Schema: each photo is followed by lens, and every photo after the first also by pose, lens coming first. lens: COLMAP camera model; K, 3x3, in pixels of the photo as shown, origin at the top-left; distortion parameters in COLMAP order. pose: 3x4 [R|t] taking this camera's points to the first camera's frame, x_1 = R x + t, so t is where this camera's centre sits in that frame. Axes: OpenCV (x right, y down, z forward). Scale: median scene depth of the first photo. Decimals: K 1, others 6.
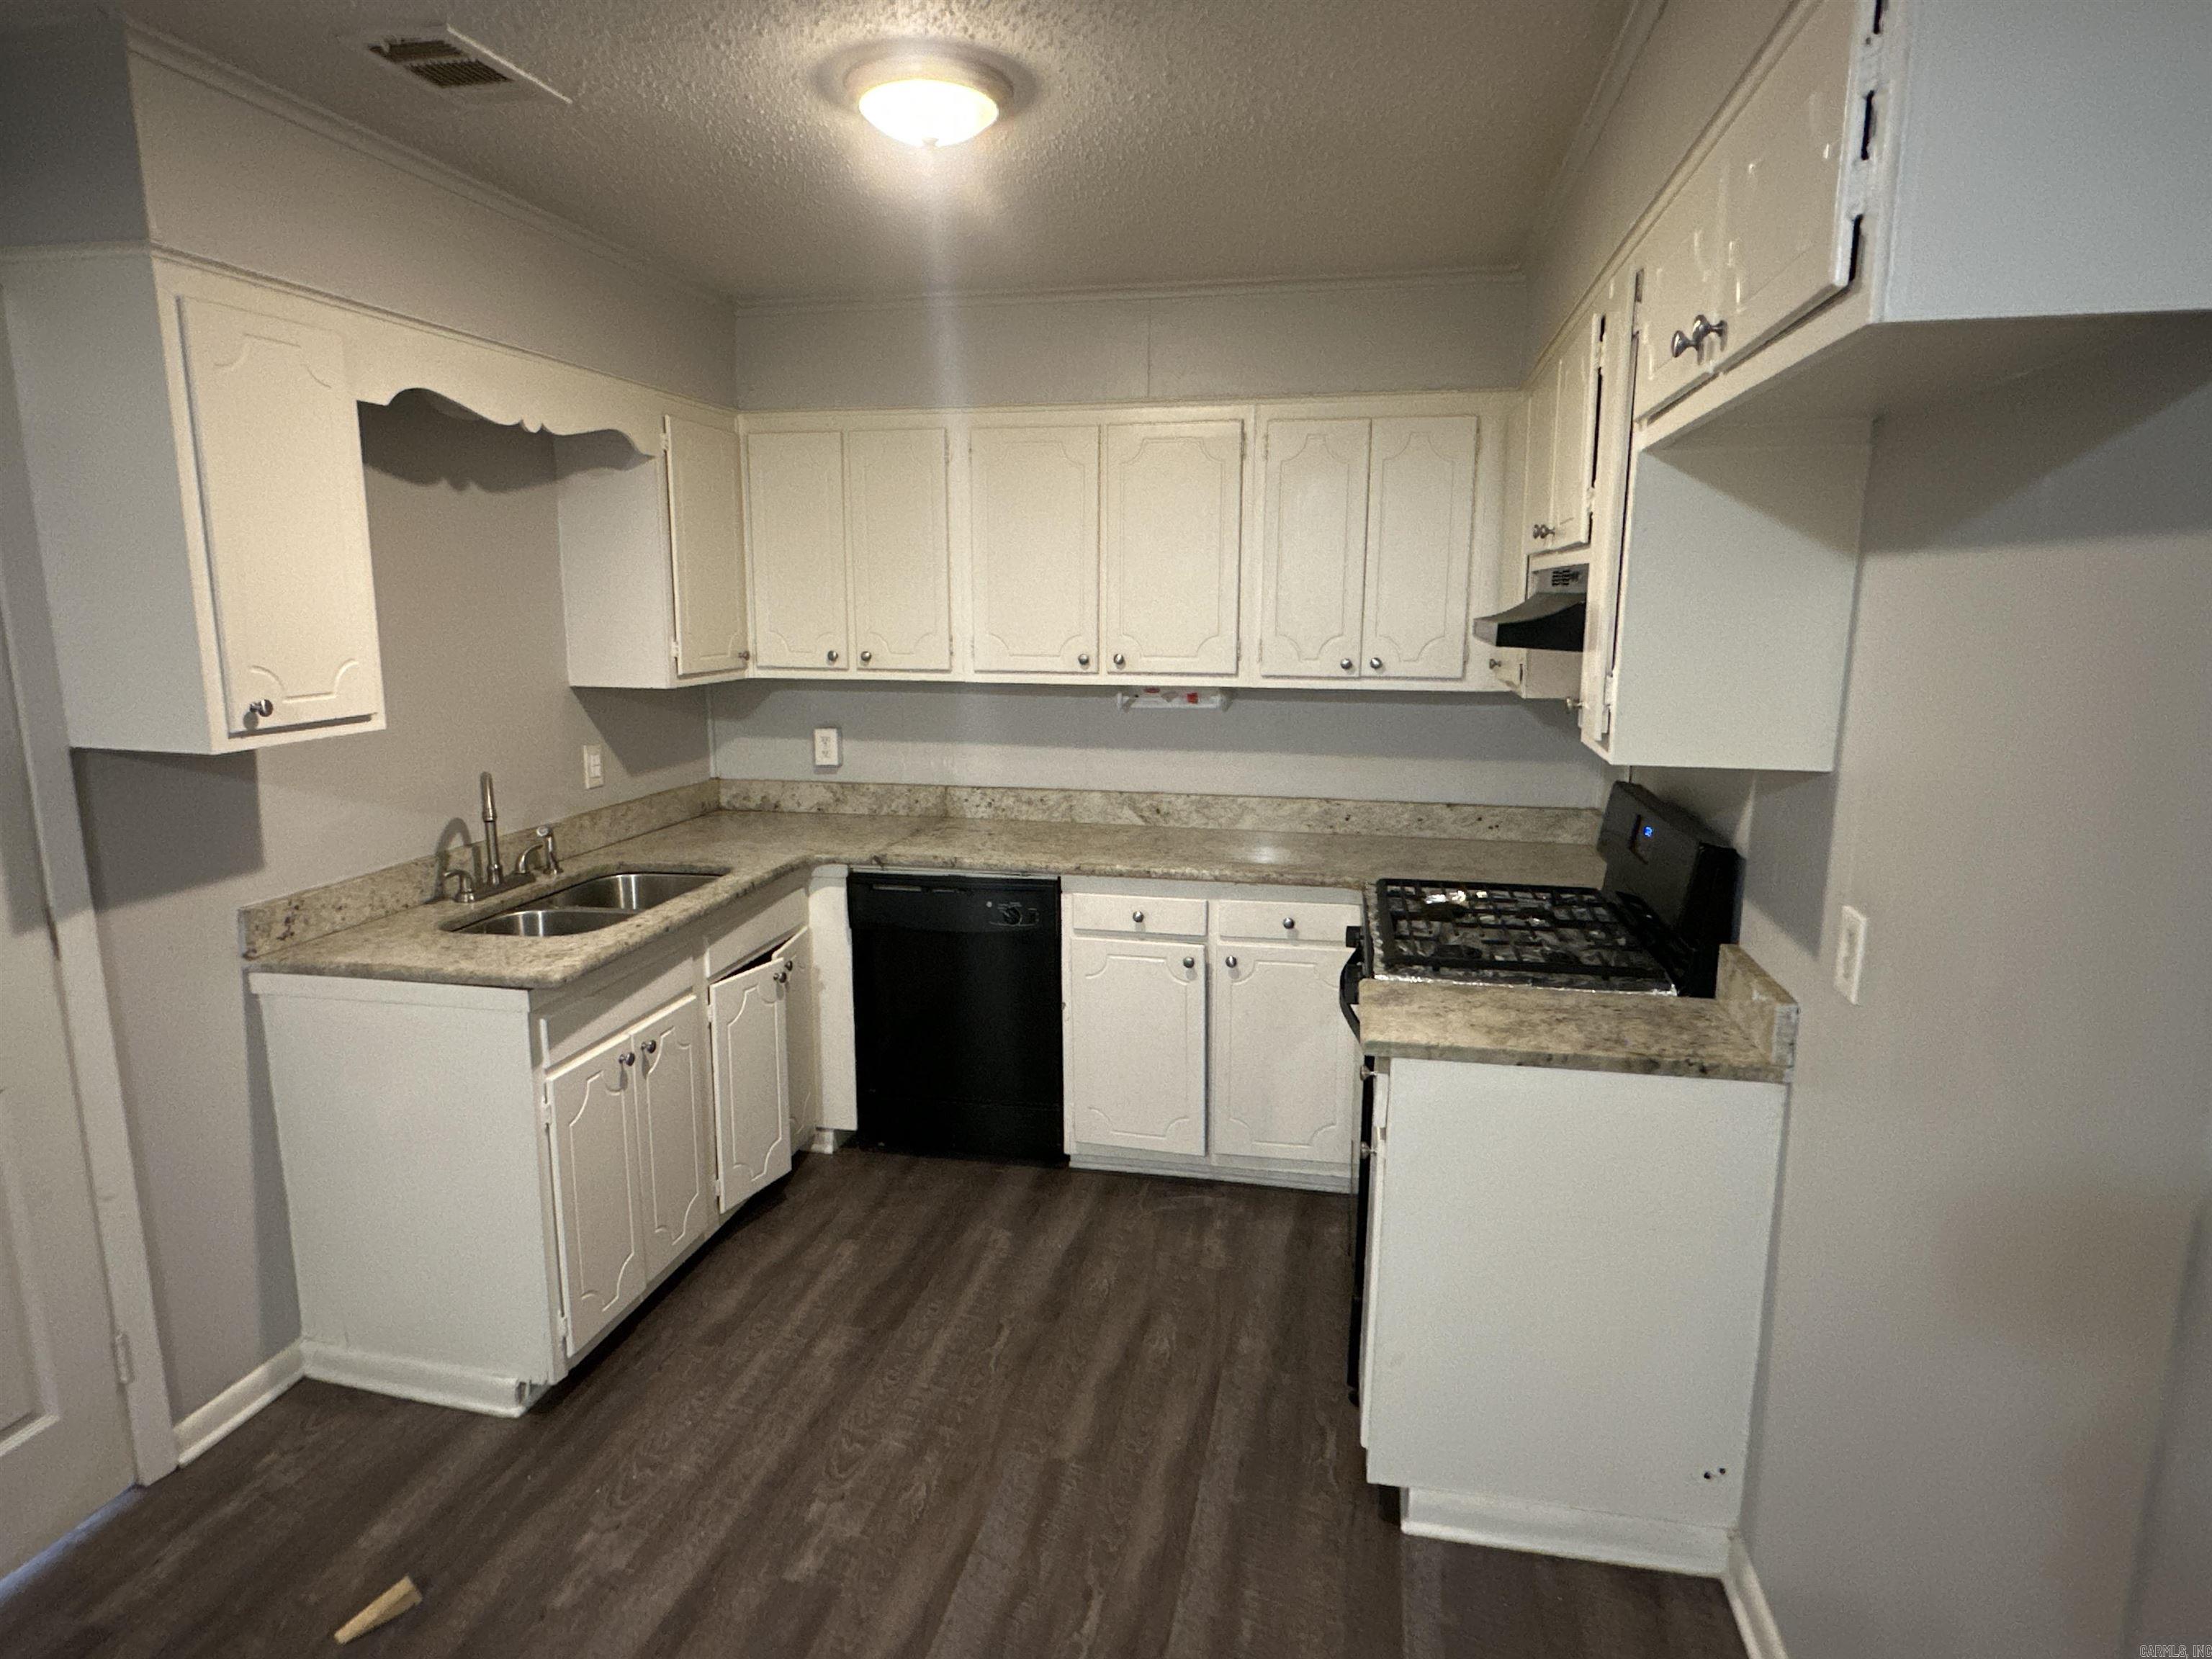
lens RADIAL K [[1249.7, 0, 1104.7], [0, 1249.7, 833.8], [0, 0, 1]] dist [-0.003182, 0.001070]
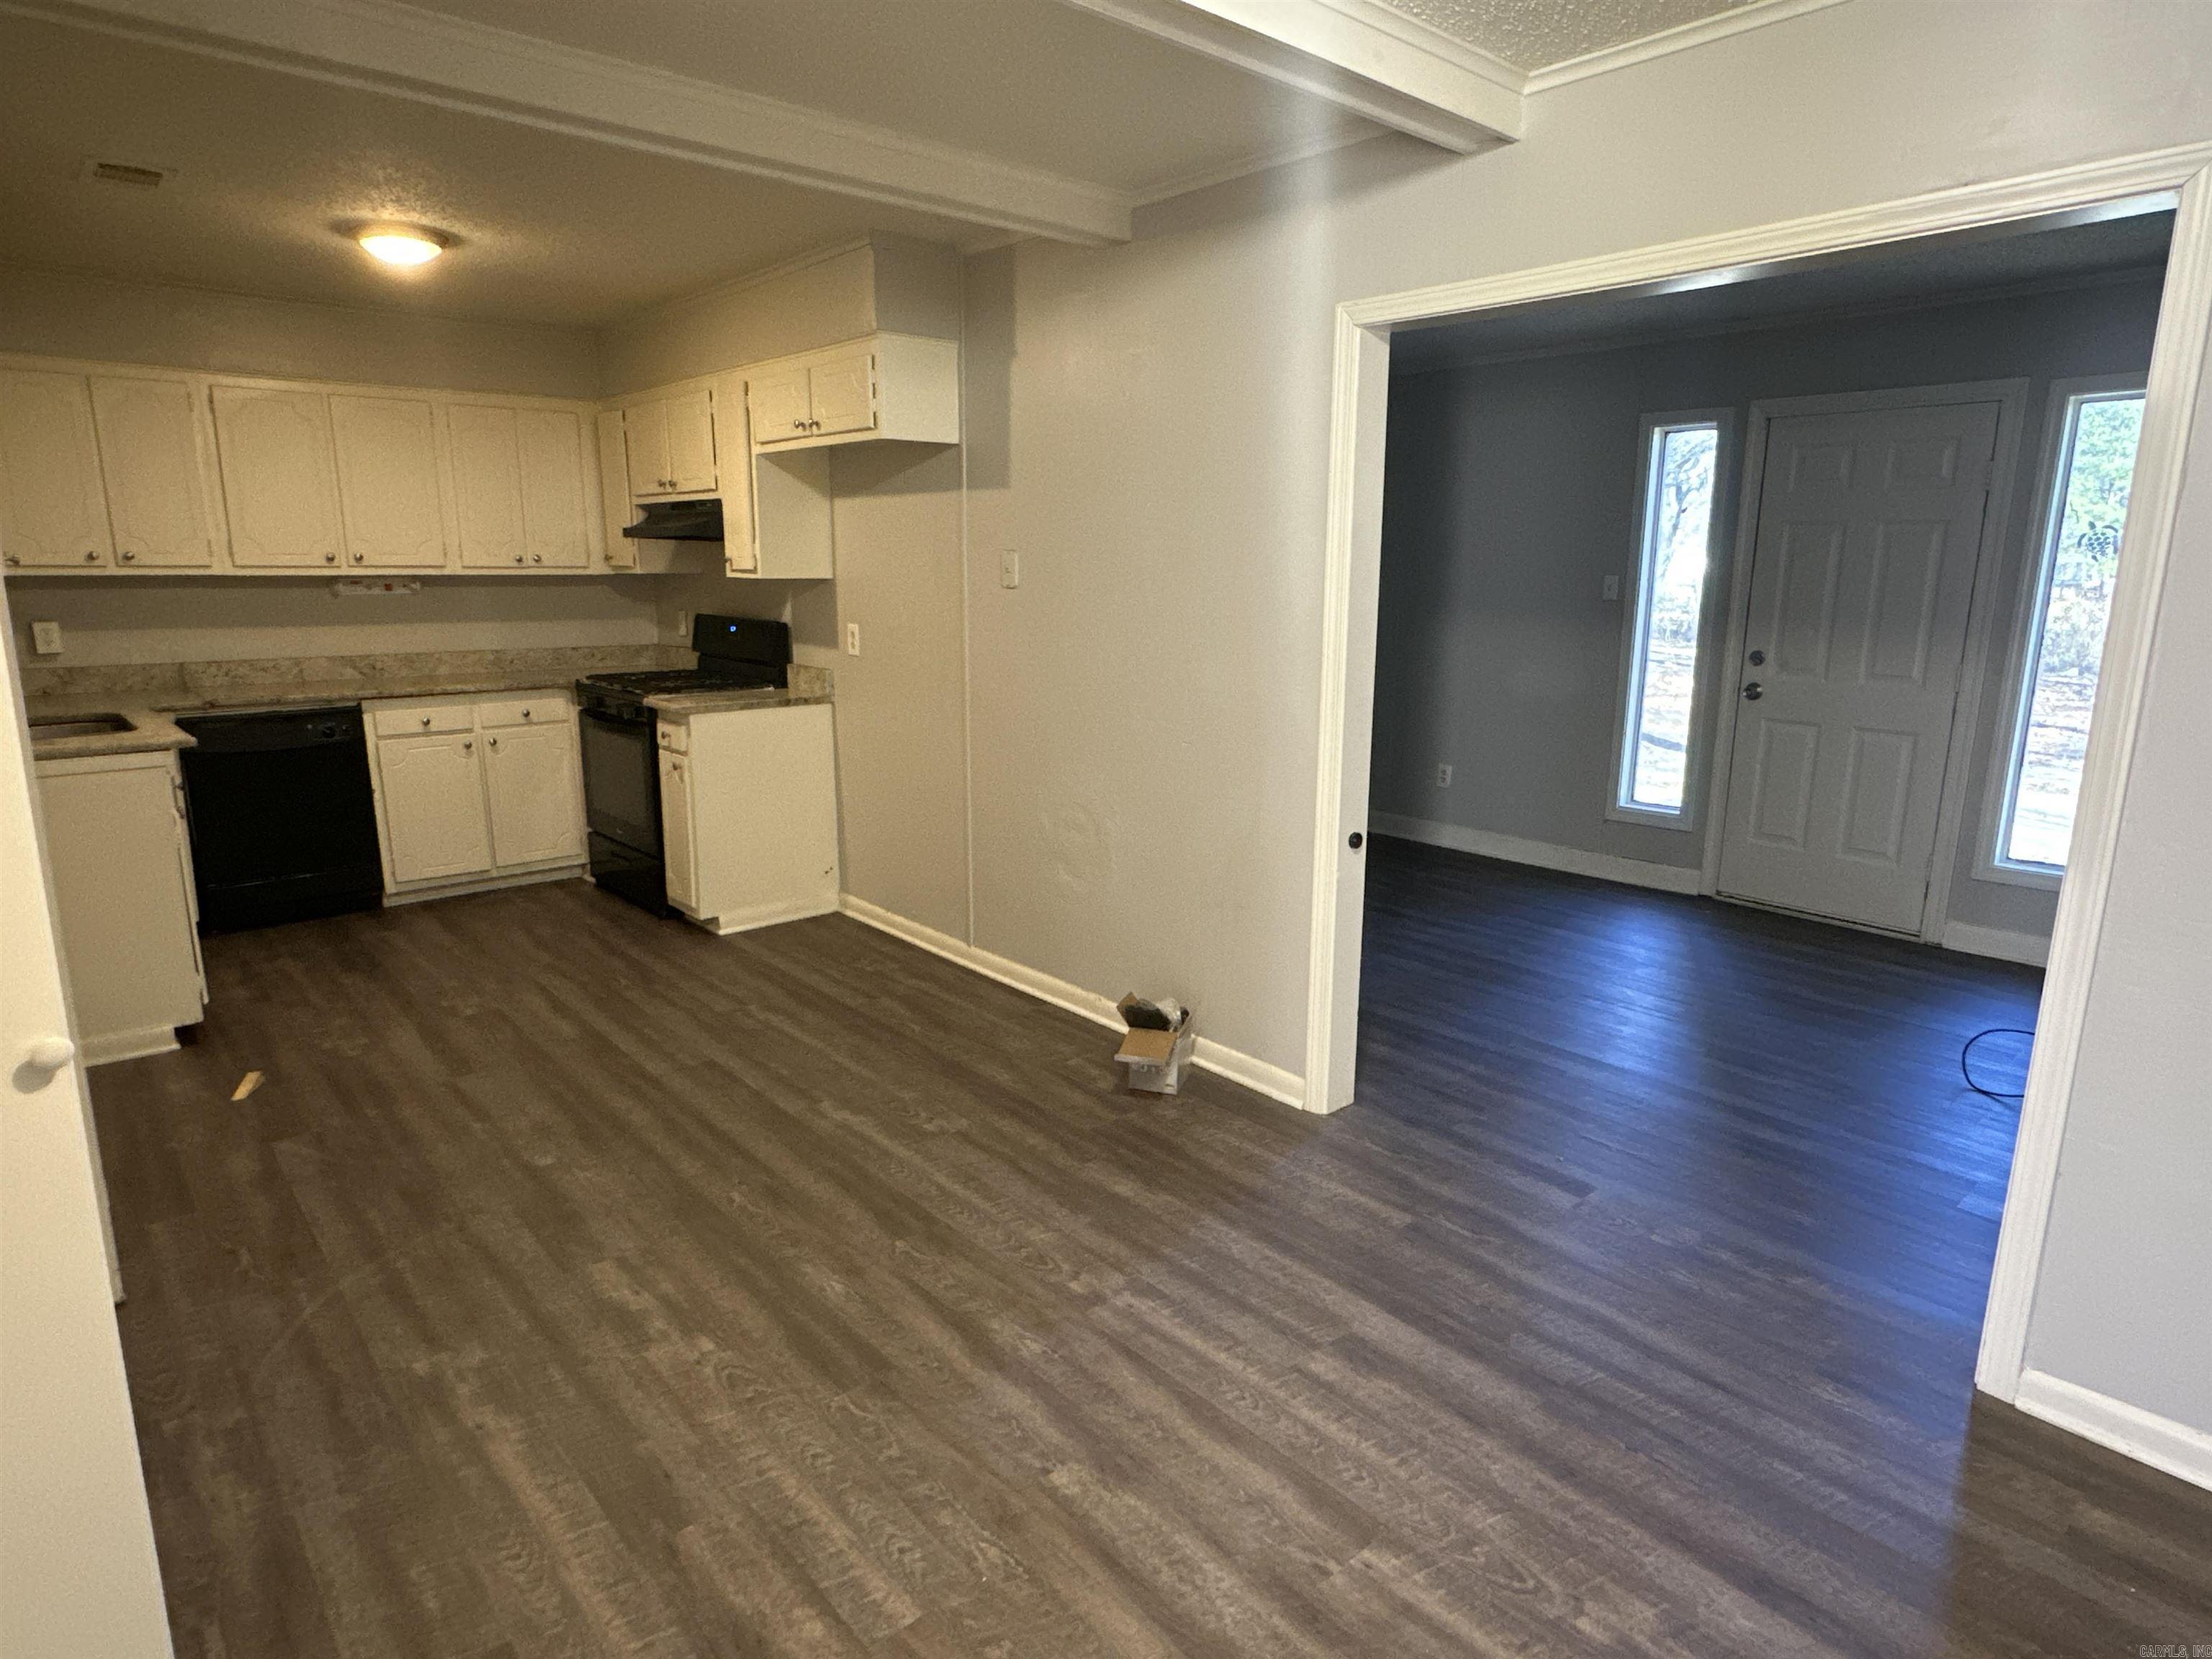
lens RADIAL K [[1249.7, 0, 1108.0], [0, 1249.7, 831.5], [0, 0, 1]] dist [-0.003182, 0.001070]
pose [[0.596252, -0.168676, 0.784877, -0.698150], [0.147192, 0.984074, 0.099667, 0.168567], [-0.789189, 0.056101, 0.611583, -0.601079]]
